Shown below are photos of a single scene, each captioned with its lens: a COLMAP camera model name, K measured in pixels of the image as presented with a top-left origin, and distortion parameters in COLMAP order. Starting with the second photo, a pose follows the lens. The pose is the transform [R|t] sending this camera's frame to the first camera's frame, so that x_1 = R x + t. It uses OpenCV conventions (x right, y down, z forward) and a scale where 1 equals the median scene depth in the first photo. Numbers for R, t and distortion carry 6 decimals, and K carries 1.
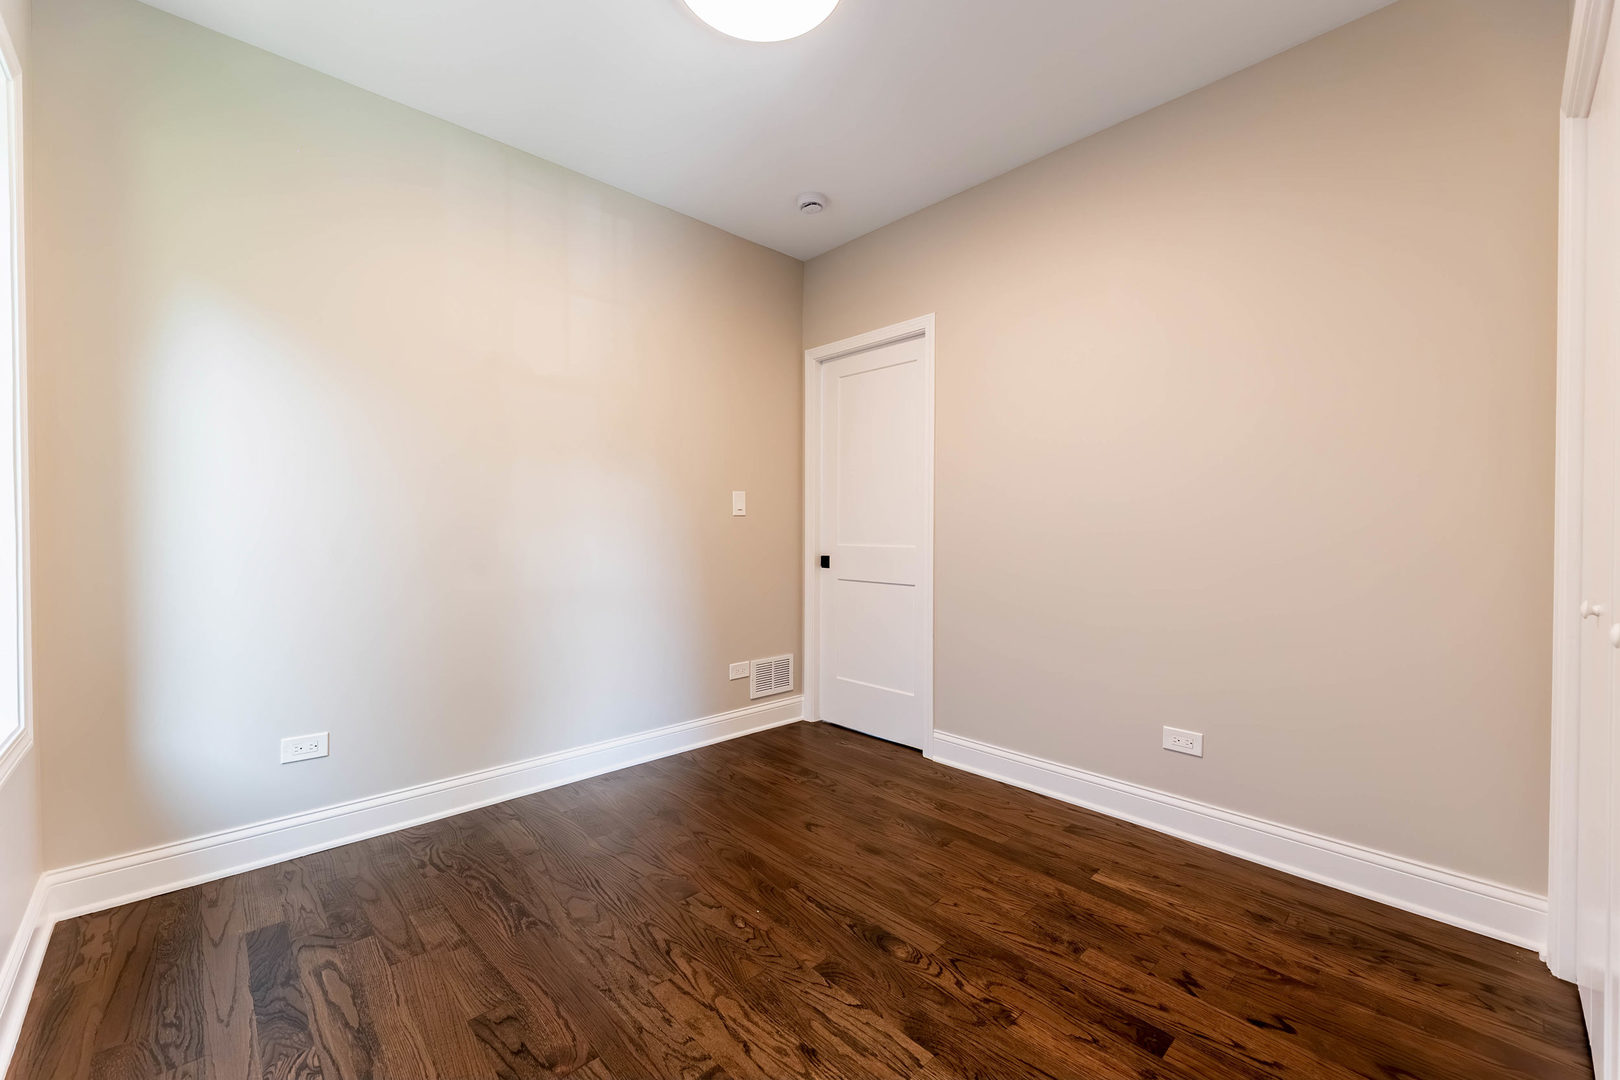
lens RADIAL K [[653.4, 0, 810.4], [0, 653.4, 531.5], [0, 0, 1]] dist [-0.013846, -0.000071]
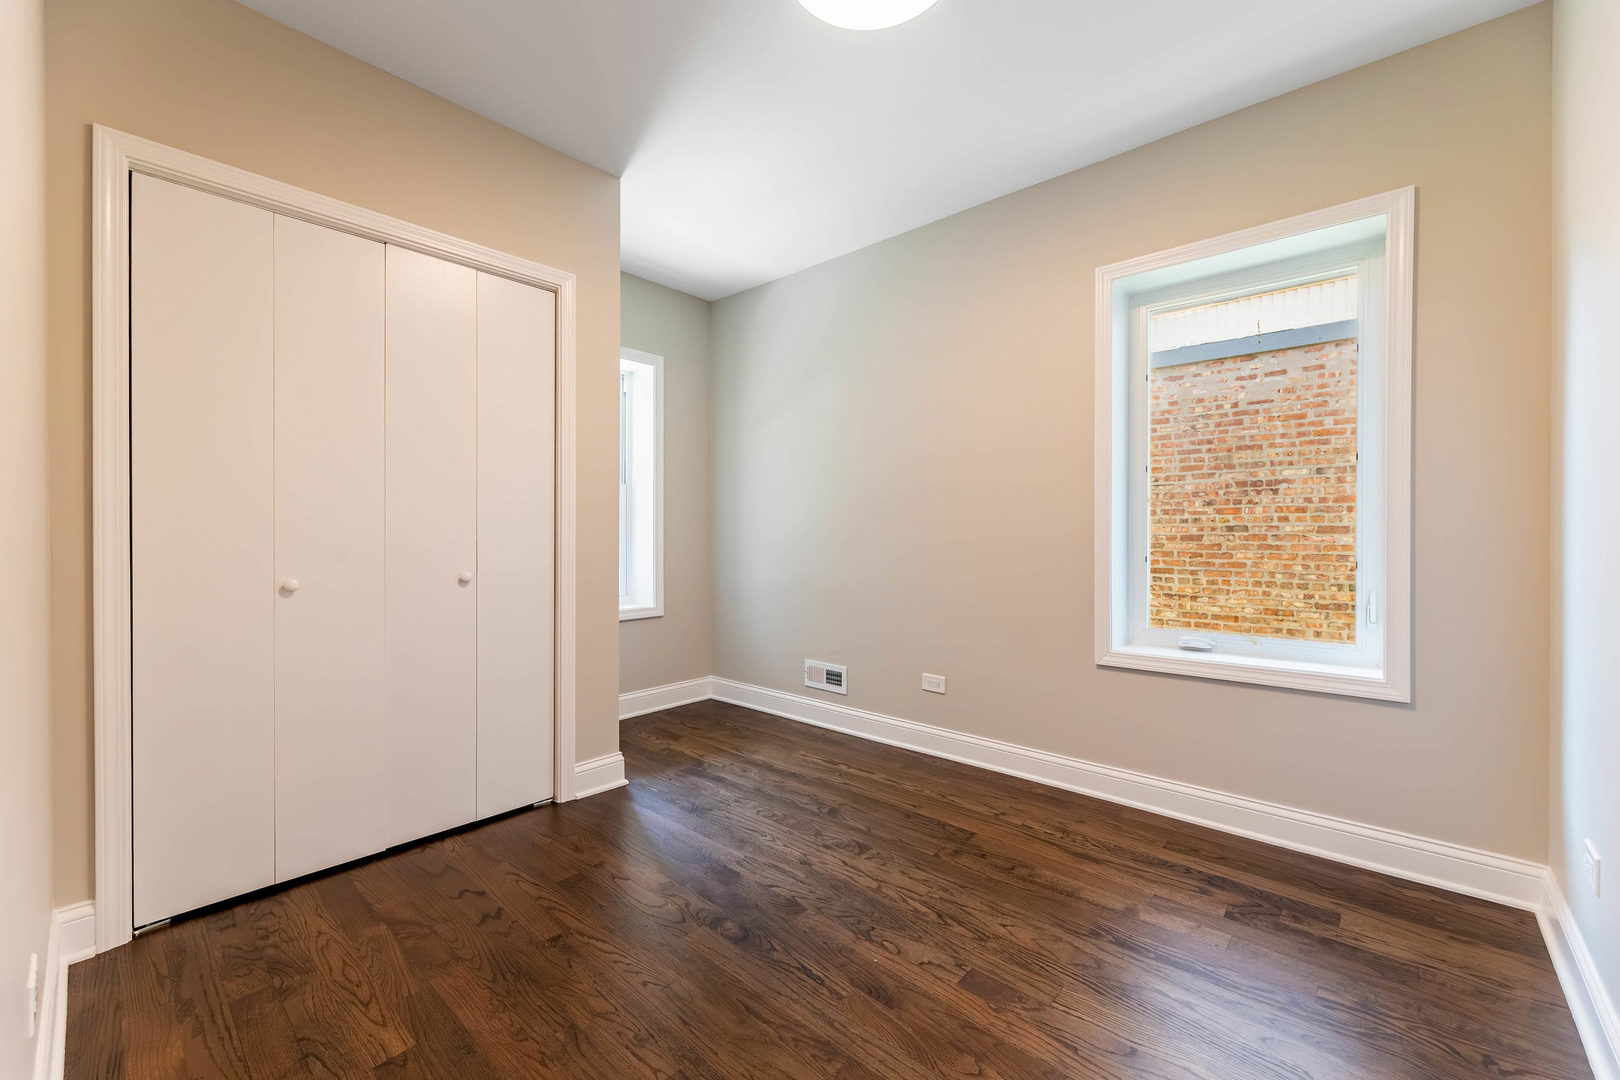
lens RADIAL K [[653.4, 0, 810.6], [0, 653.4, 543.0], [0, 0, 1]] dist [-0.013846, -0.000071]
pose [[-0.997221, -0.003744, -0.074399, 0.090513], [-0.004937, 0.999862, 0.015861, -0.006872], [0.074330, 0.016185, -0.997102, 2.185178]]
